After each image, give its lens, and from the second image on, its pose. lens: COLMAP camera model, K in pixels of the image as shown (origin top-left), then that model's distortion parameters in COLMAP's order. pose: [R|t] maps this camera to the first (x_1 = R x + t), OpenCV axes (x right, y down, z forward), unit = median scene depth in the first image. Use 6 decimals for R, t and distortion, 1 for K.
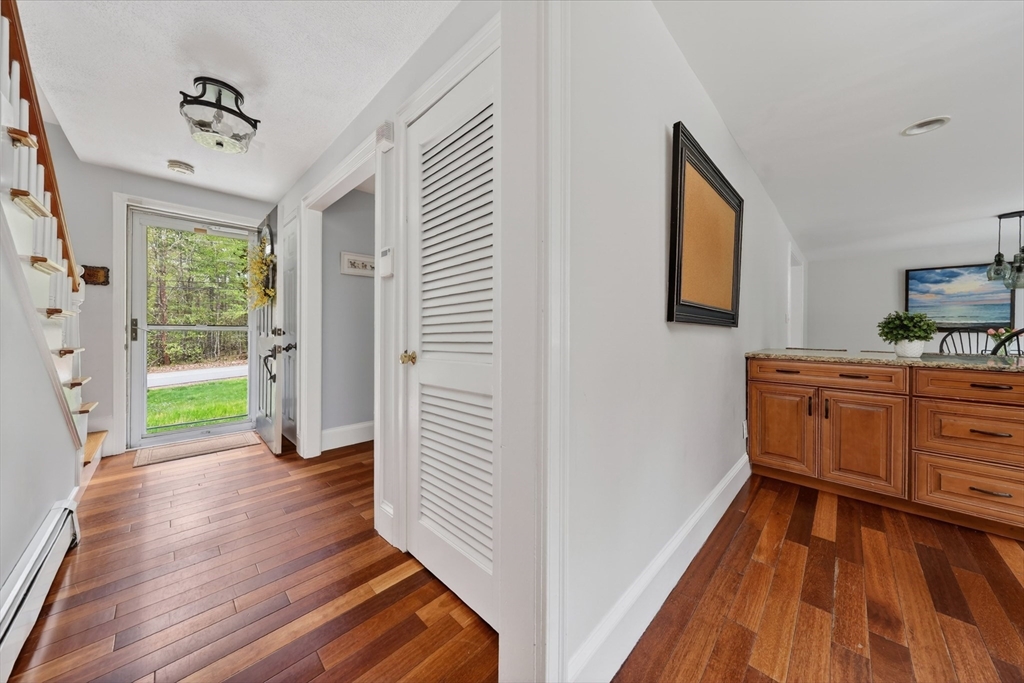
lens RADIAL K [[338.3, 0, 496.7], [0, 338.3, 331.3], [0, 0, 1]] dist [-0.000779, -0.000505]
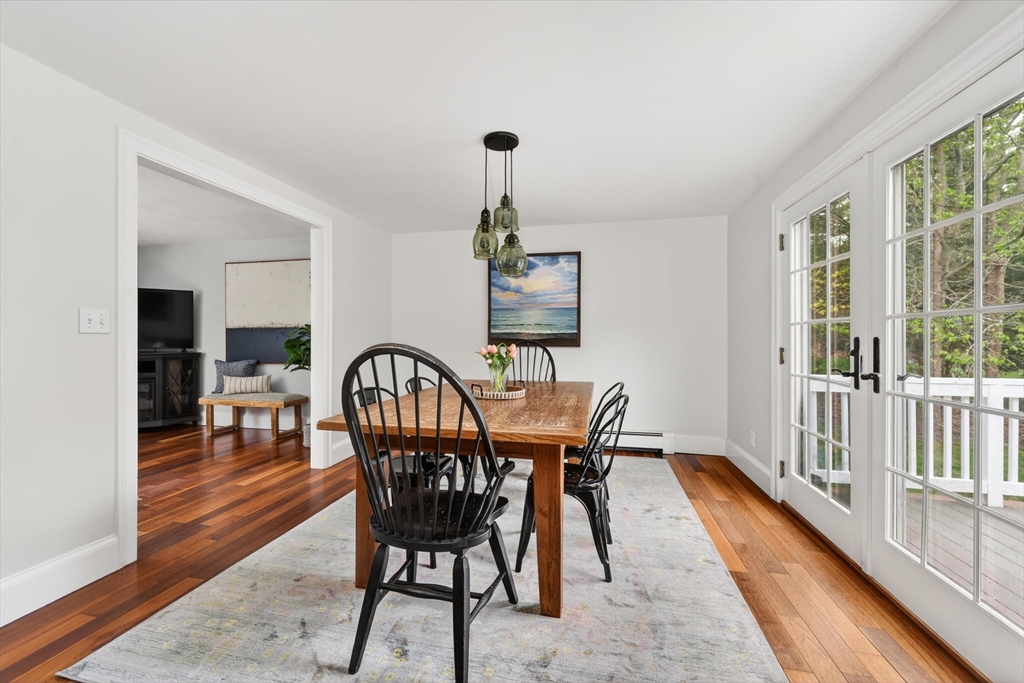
lens RADIAL K [[415.4, 0, 499.2], [0, 415.4, 336.0], [0, 0, 1]] dist [0.008761, -0.000398]
pose [[0.837529, -0.000174, 0.546393, 0.811910], [0.003750, 0.999978, -0.005430, -0.014147], [-0.546380, 0.006597, 0.837511, 0.297584]]
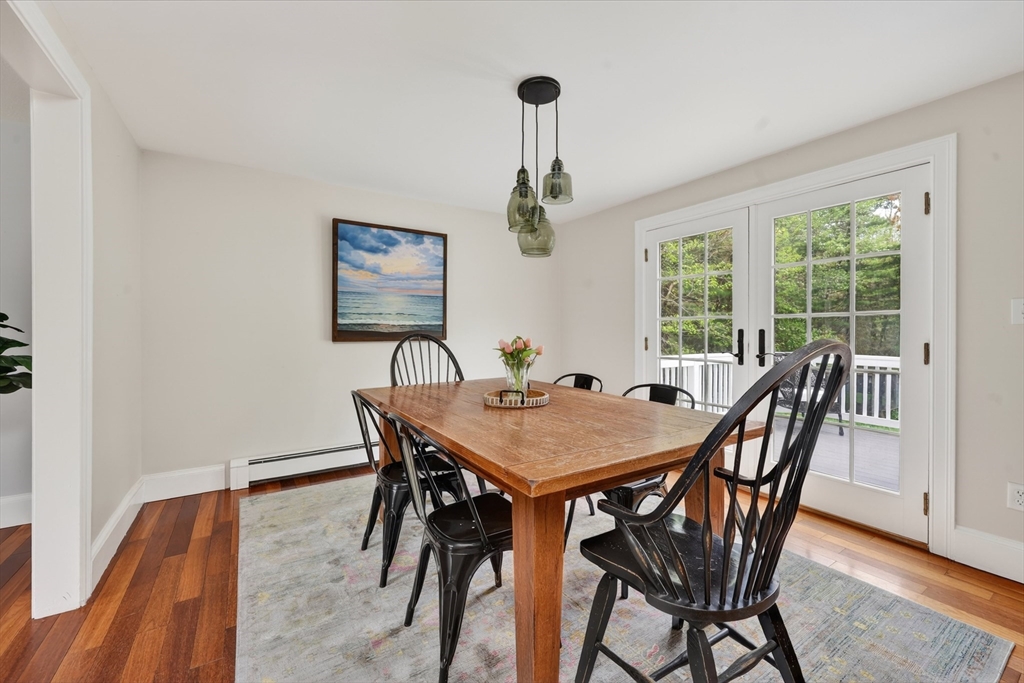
lens RADIAL K [[415.4, 0, 517.0], [0, 415.4, 332.9], [0, 0, 1]] dist [0.008761, -0.000398]
pose [[0.194657, -0.016708, 0.980729, 0.686472], [0.002307, 0.999860, 0.016576, -0.021467], [-0.980869, -0.000965, 0.194668, 0.642438]]
